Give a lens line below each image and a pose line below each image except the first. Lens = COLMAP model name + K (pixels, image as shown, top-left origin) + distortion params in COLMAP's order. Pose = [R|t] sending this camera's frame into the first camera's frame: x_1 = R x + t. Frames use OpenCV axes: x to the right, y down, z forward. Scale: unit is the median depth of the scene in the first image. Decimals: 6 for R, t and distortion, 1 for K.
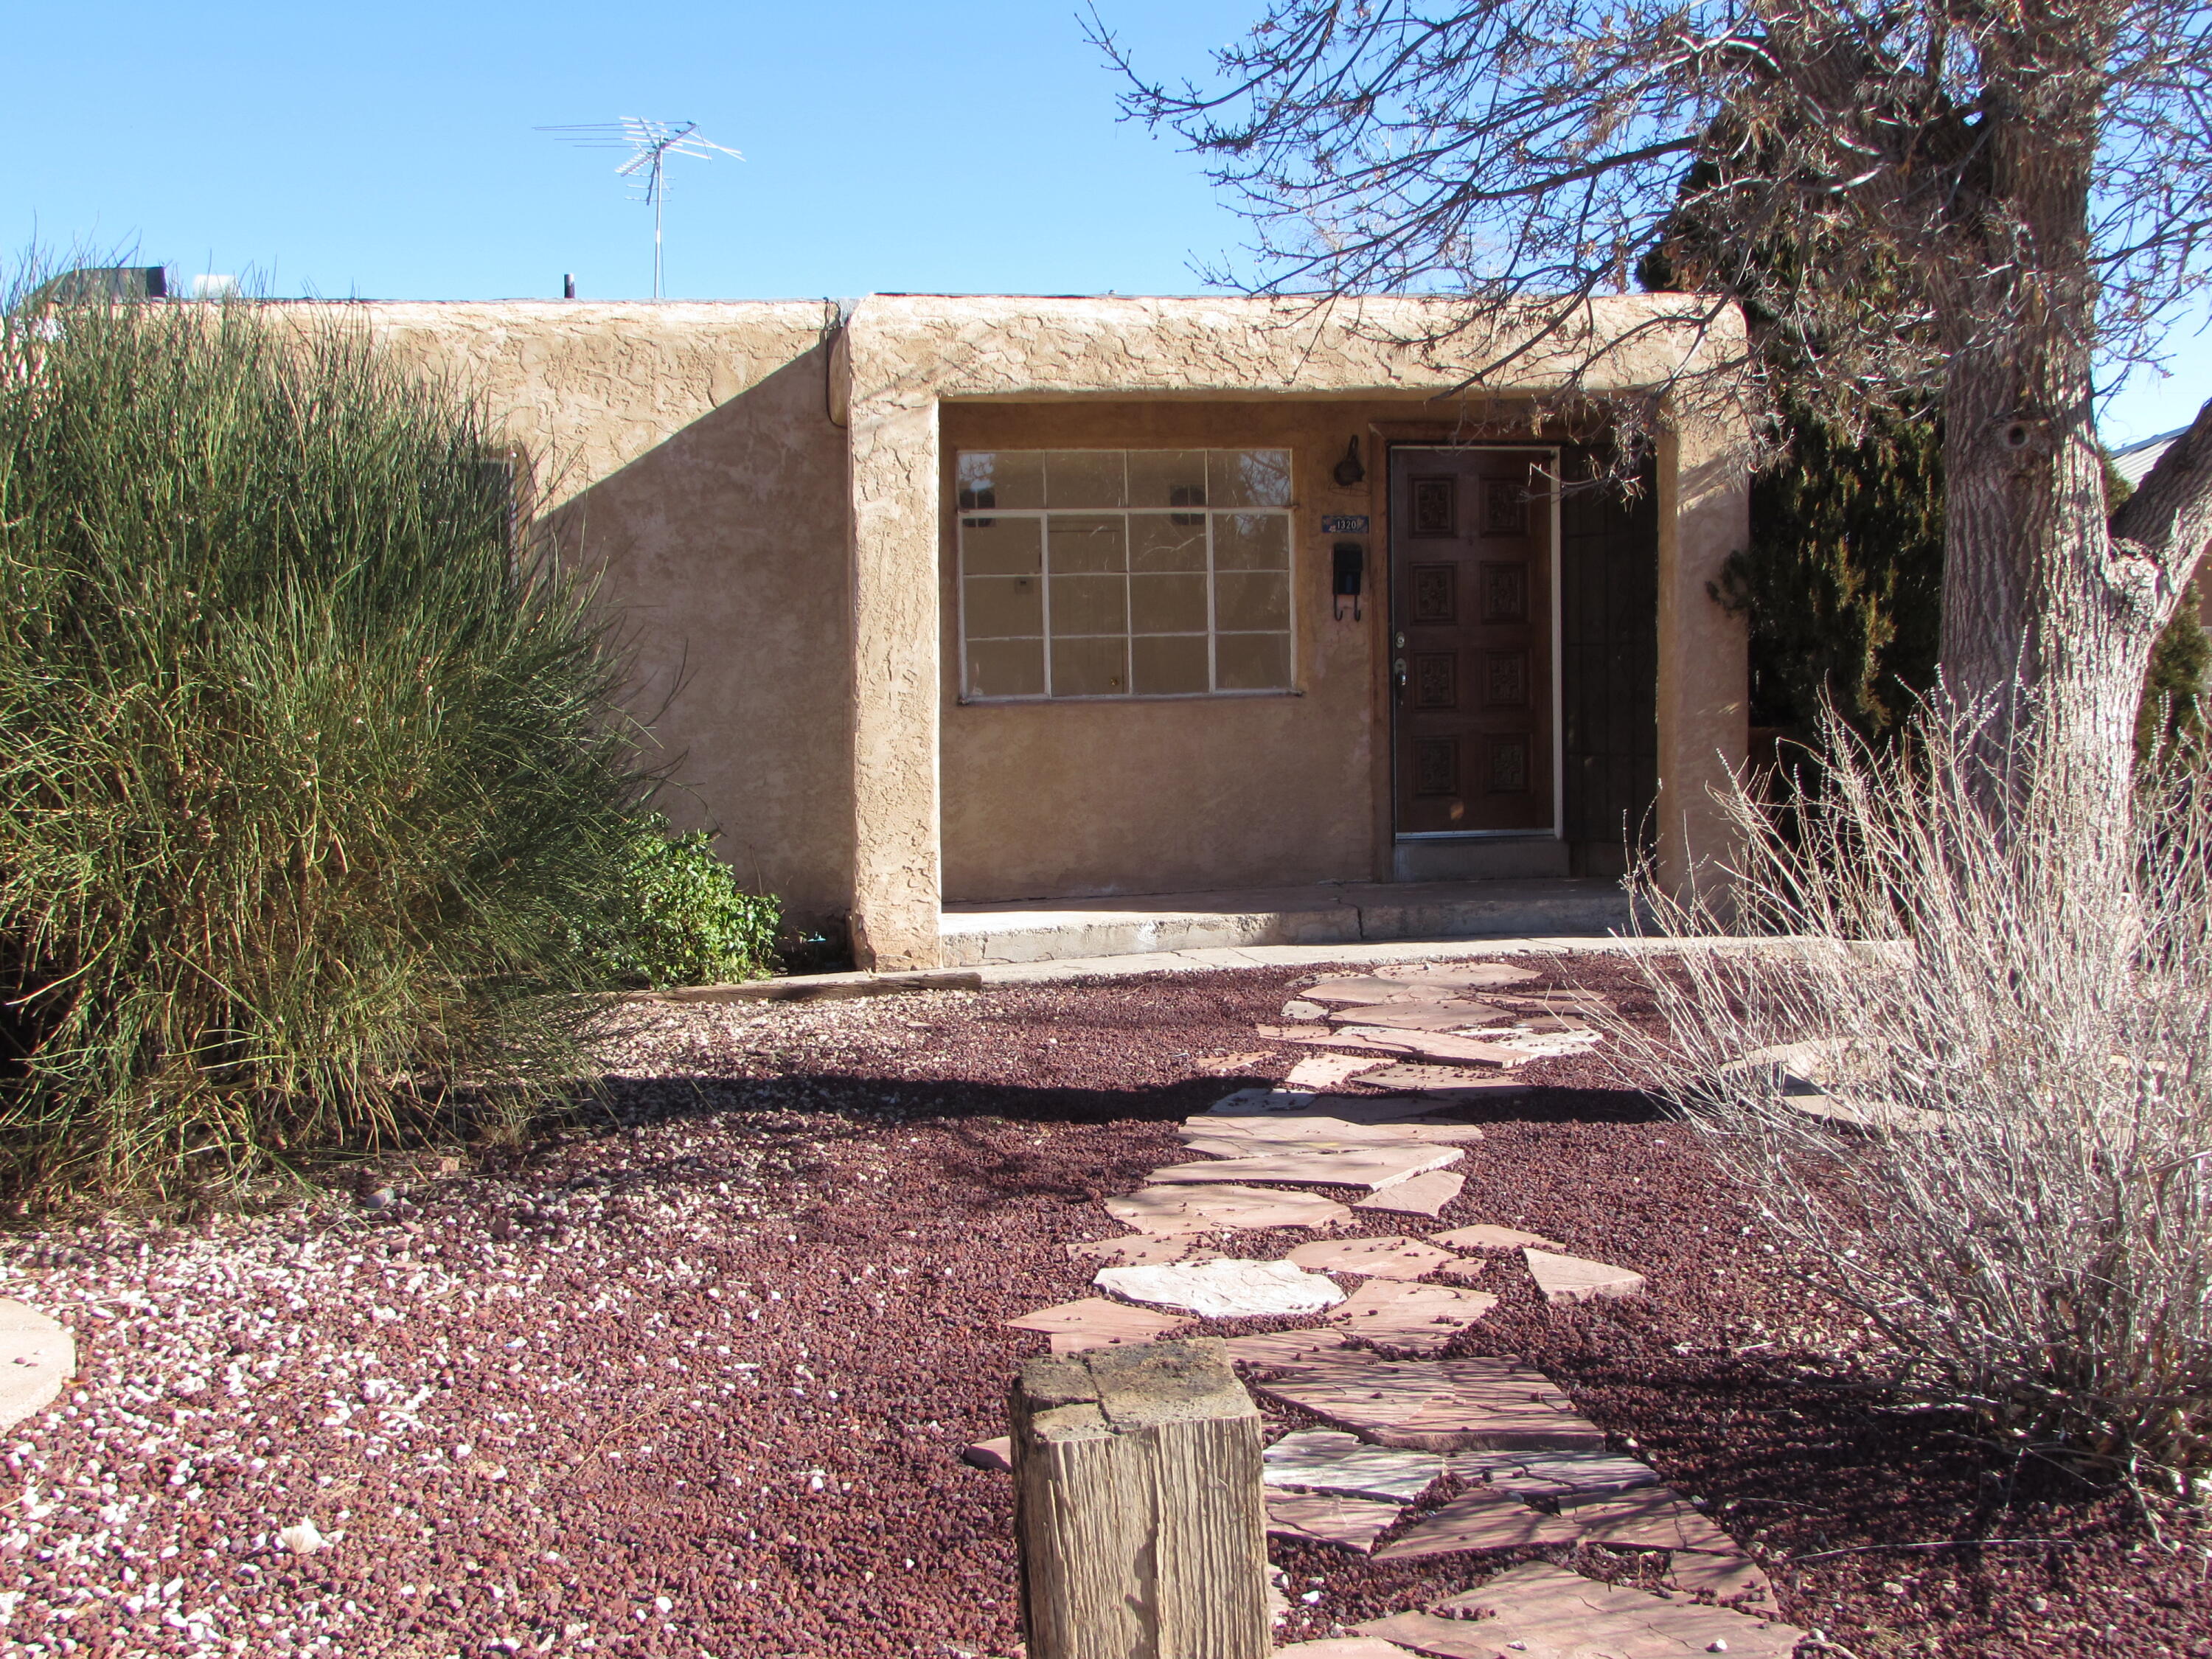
lens RADIAL K [[2384.0, 0, 1106.0], [0, 2384.0, 829.5], [0, 0, 1]] dist [-0.053812, -0.013670]
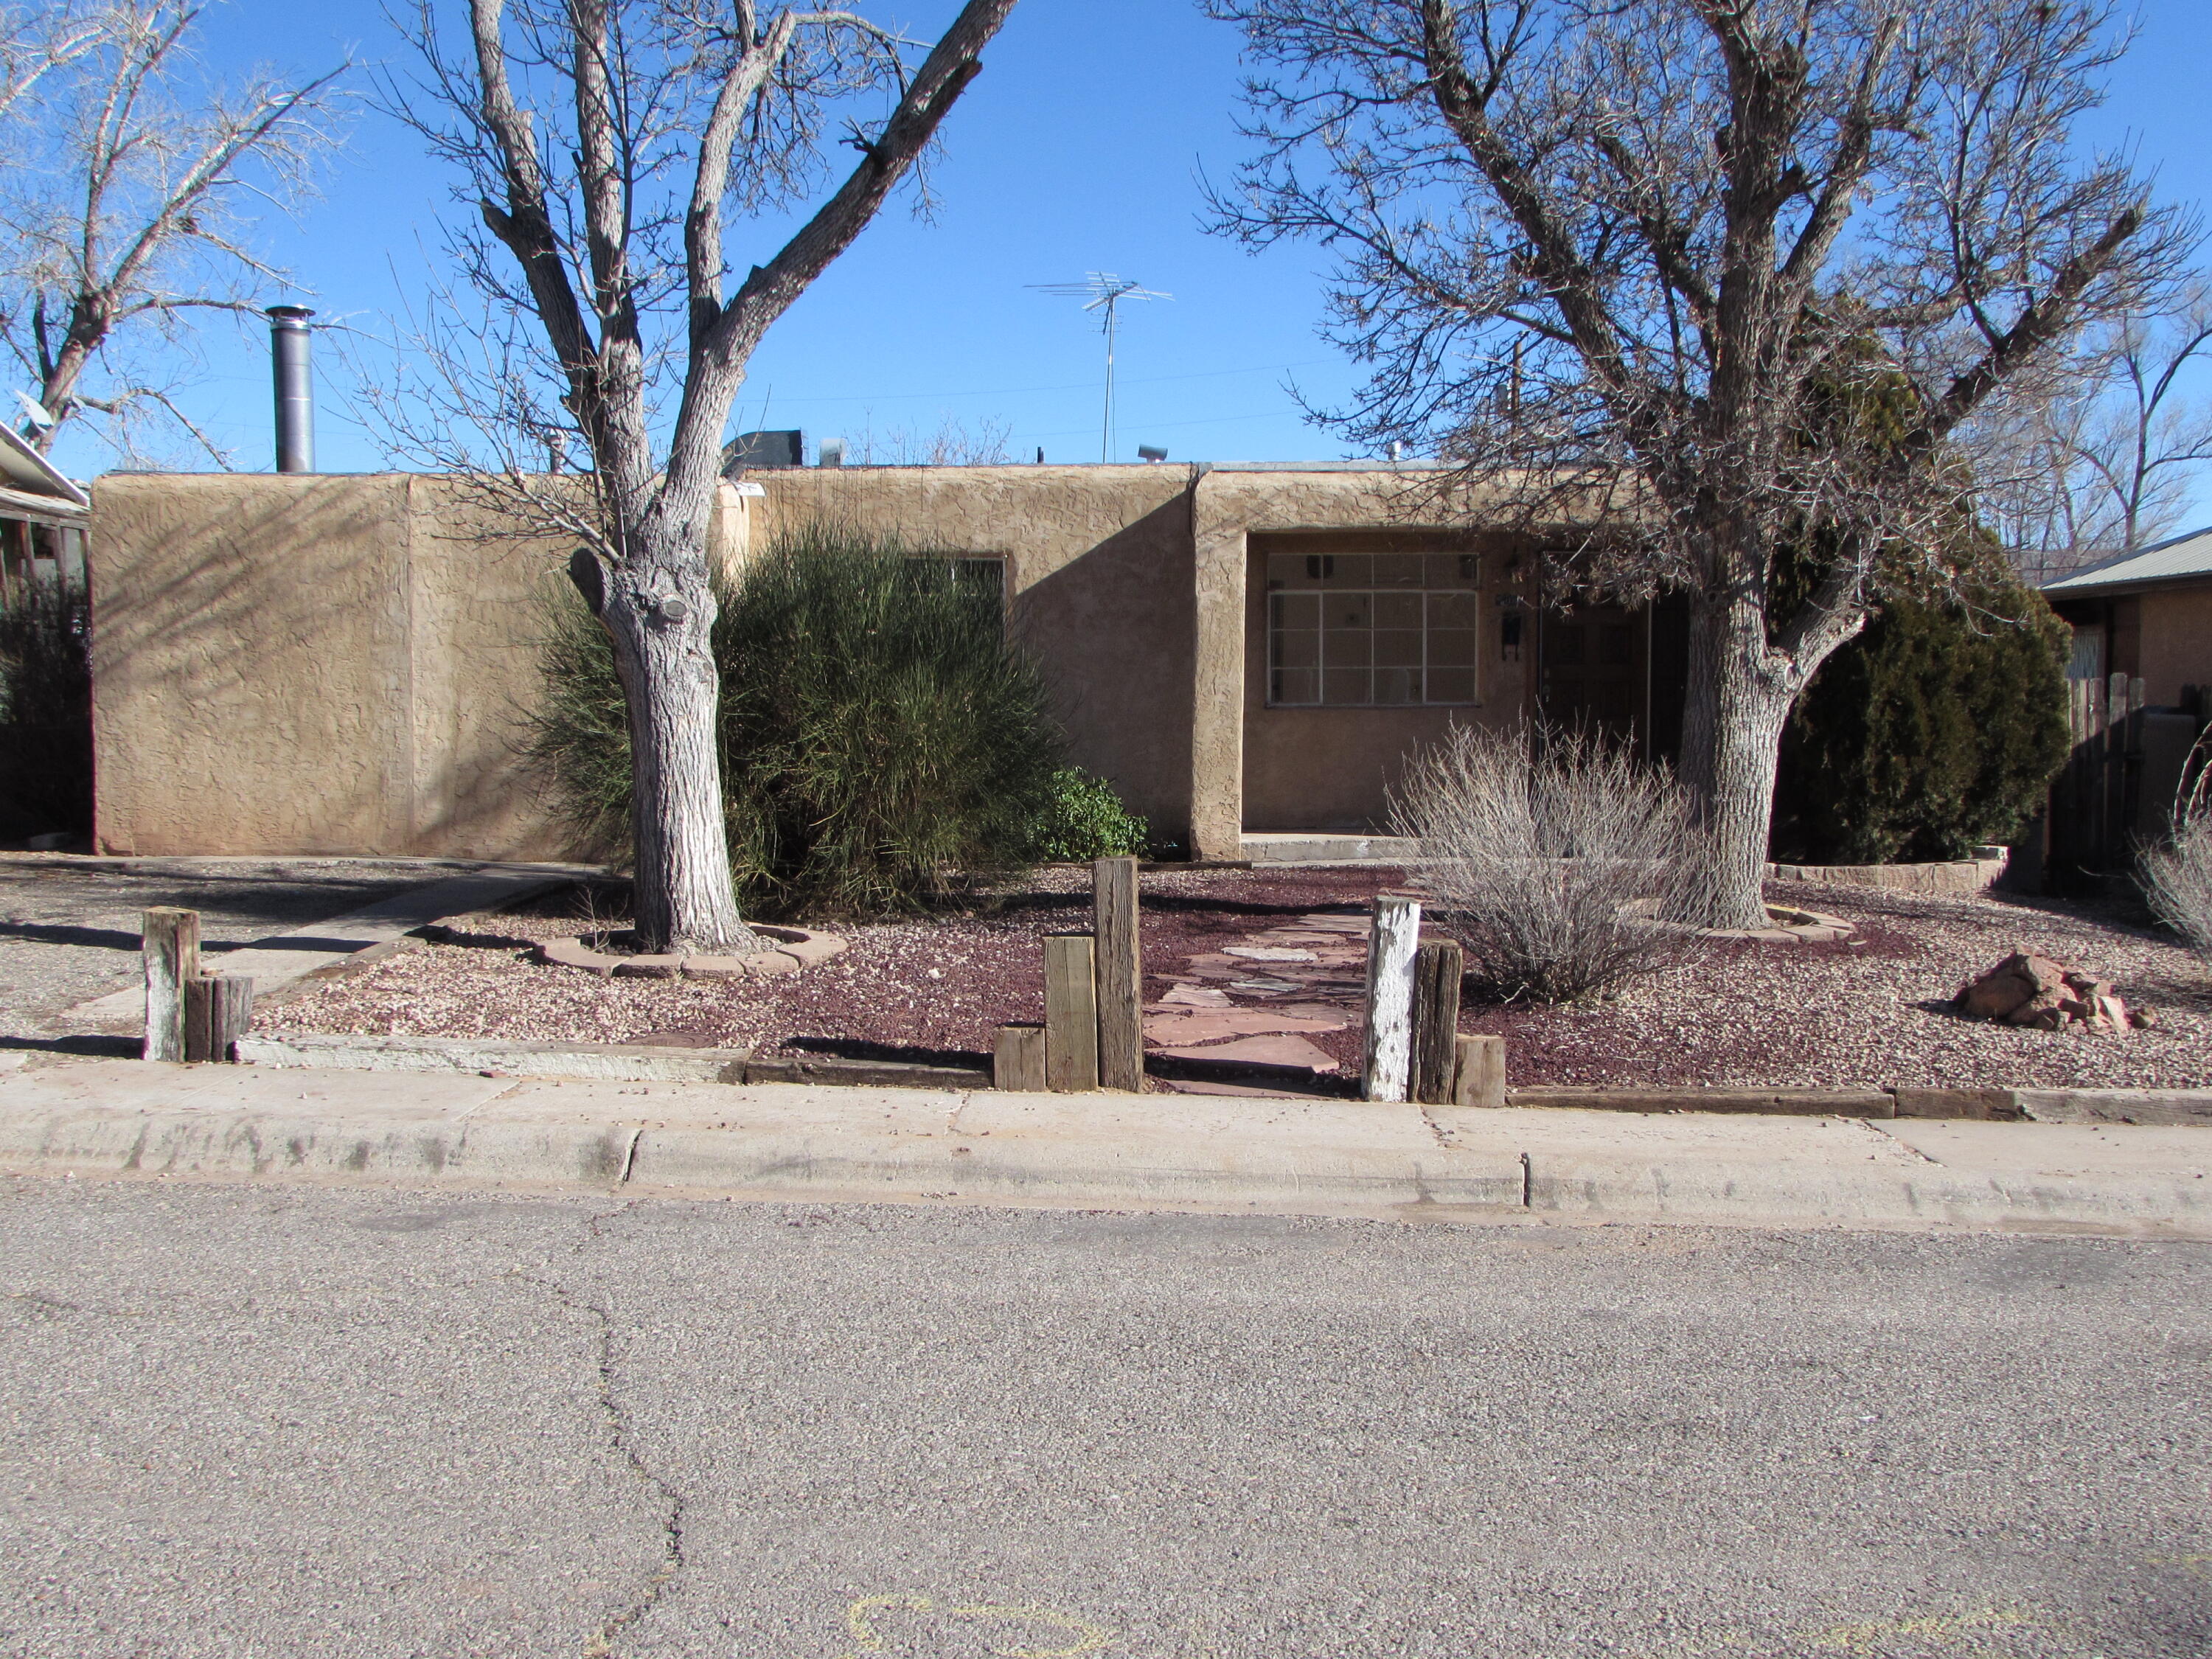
lens RADIAL K [[2447.1, 0, 1106.0], [0, 2447.1, 829.5], [0, 0, 1]] dist [0.003854, -0.000489]
pose [[0.980102, 0.033095, -0.195715, 0.183737], [-0.031513, 0.999441, 0.011194, 0.018014], [0.195976, -0.004803, 0.980597, -0.760983]]
